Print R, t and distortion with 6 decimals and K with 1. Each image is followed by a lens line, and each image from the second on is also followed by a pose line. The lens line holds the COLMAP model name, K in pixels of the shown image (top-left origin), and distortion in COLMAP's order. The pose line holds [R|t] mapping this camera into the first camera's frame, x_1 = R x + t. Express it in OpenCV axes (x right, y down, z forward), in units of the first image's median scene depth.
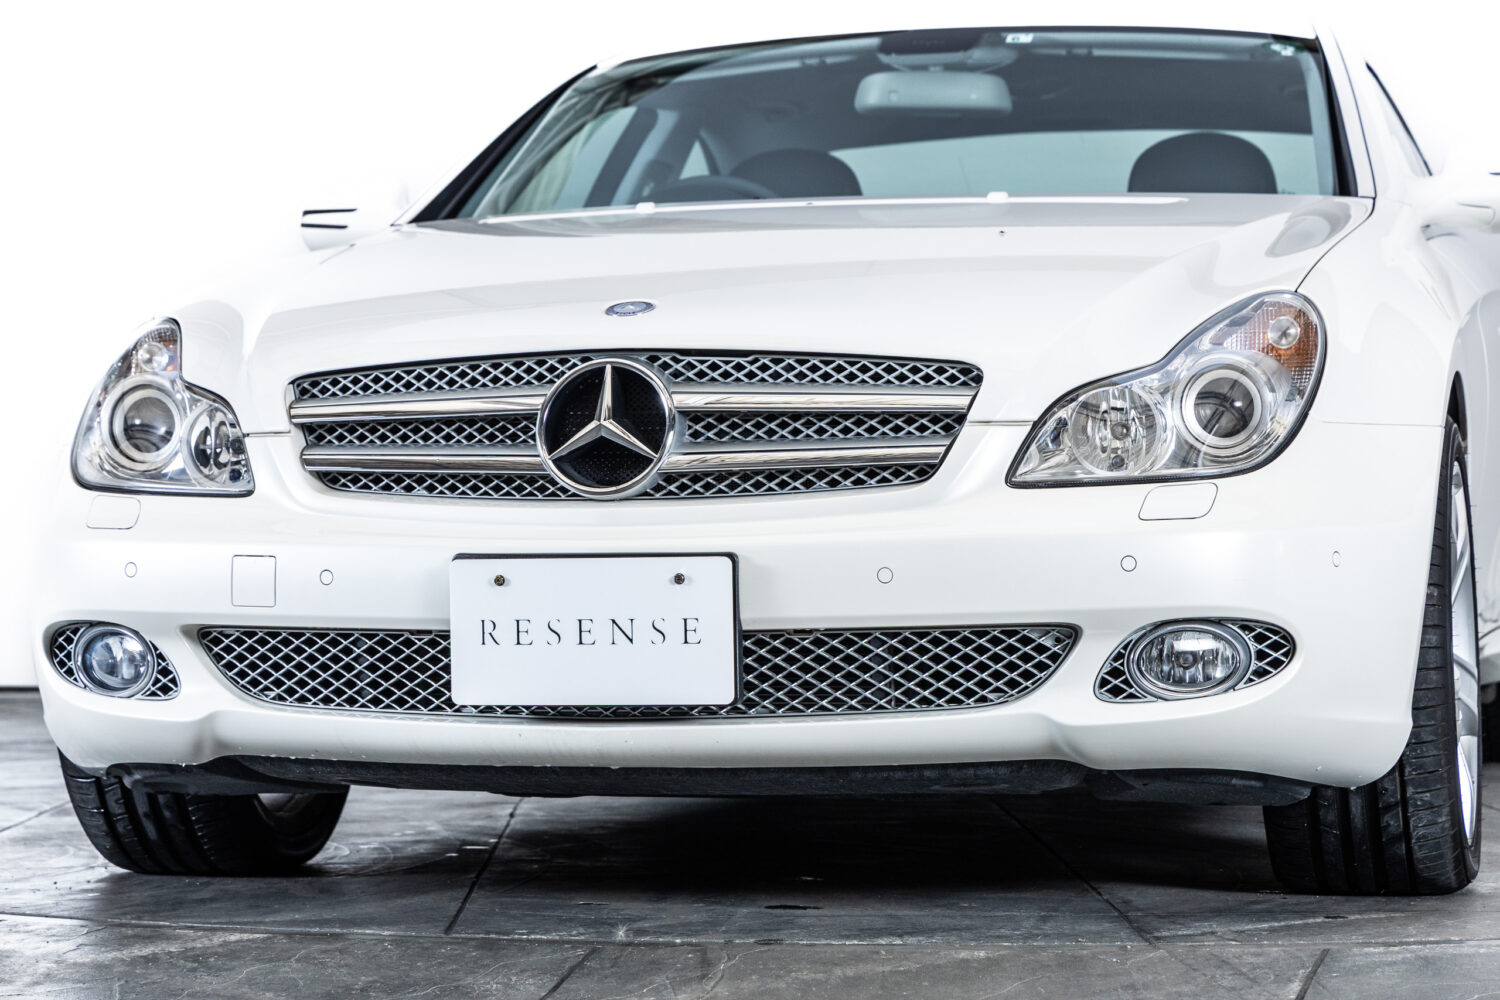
lens RADIAL K [[3949.1, 0, 750.0], [0, 3949.1, 500.0], [0, 0, 1]] dist [-0.019575, 0.762149]
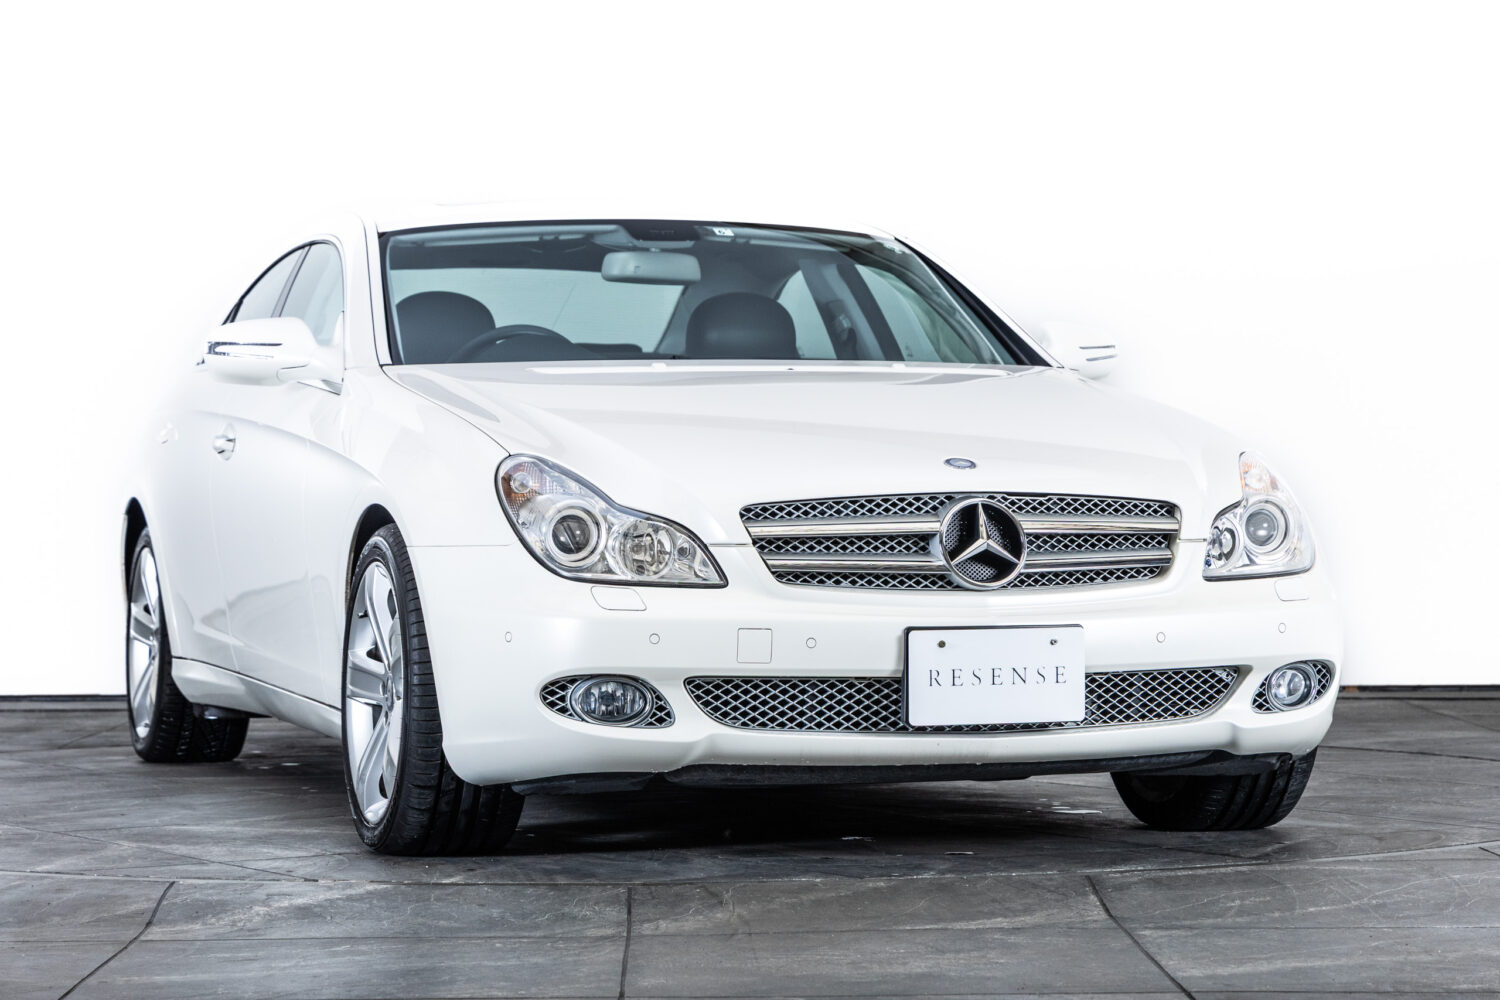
lens RADIAL K [[3957.6, 0, 750.0], [0, 3957.6, 500.0], [0, 0, 1]] dist [0.013152, 0.320447]
pose [[0.851111, 0.001846, 0.524983, -0.918846], [-0.005815, 0.999966, 0.005910, -0.043612], [-0.524954, -0.008082, 0.851092, -0.266098]]
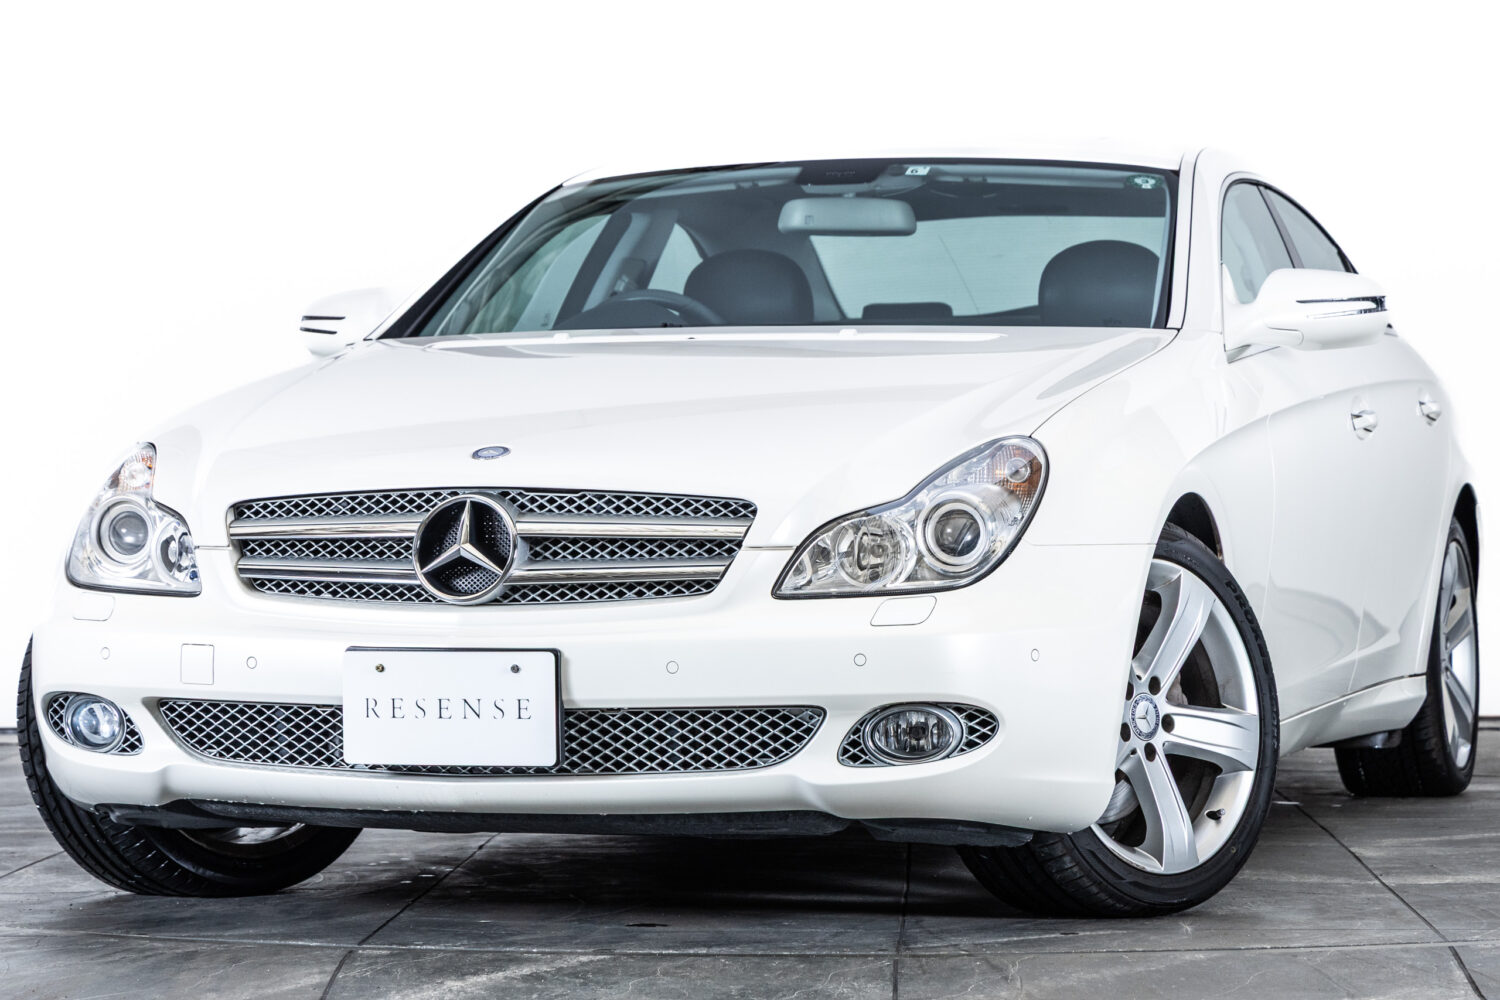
lens RADIAL K [[4699.0, 0, 750.0], [0, 4699.0, 500.0], [0, 0, 1]] dist [-0.009343, 0.888956]
pose [[0.997659, 0.005531, -0.068155, 0.159216], [-0.004687, 0.999910, 0.012533, -0.053497], [0.068219, -0.012184, 0.997596, -0.516406]]
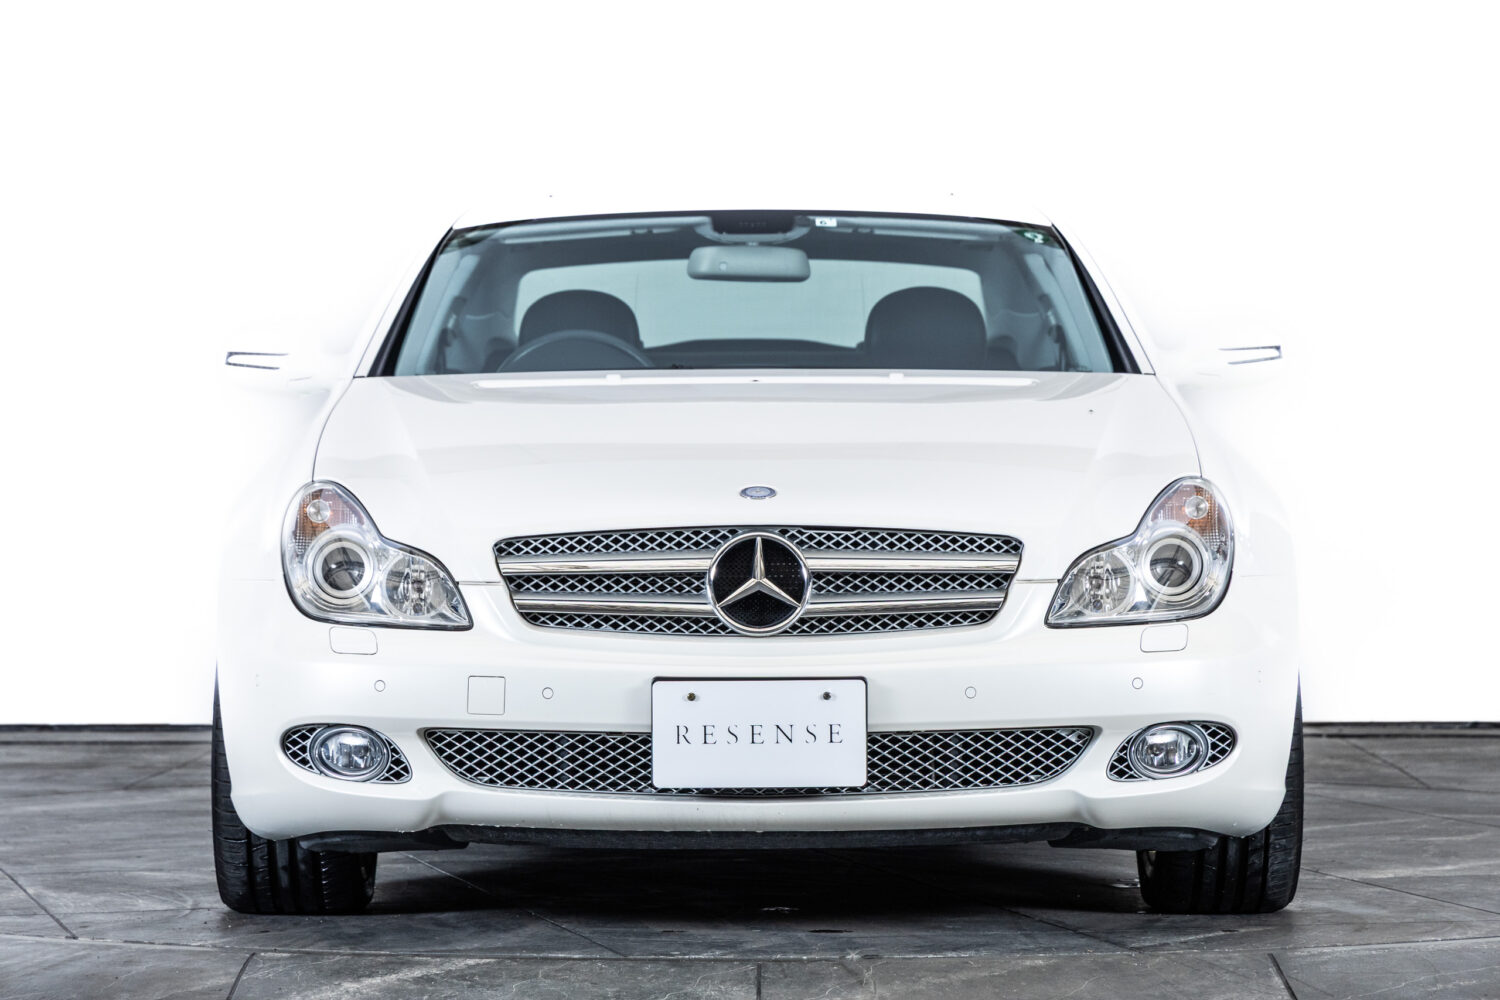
lens RADIAL K [[4557.6, 0, 750.0], [0, 4557.6, 500.0], [0, 0, 1]] dist [0.036352, -1.162656]
pose [[0.970749, 0.004041, 0.240062, -0.415582], [-0.006819, 0.999919, 0.010740, -0.063784], [-0.239999, -0.012063, 0.970698, -0.527988]]
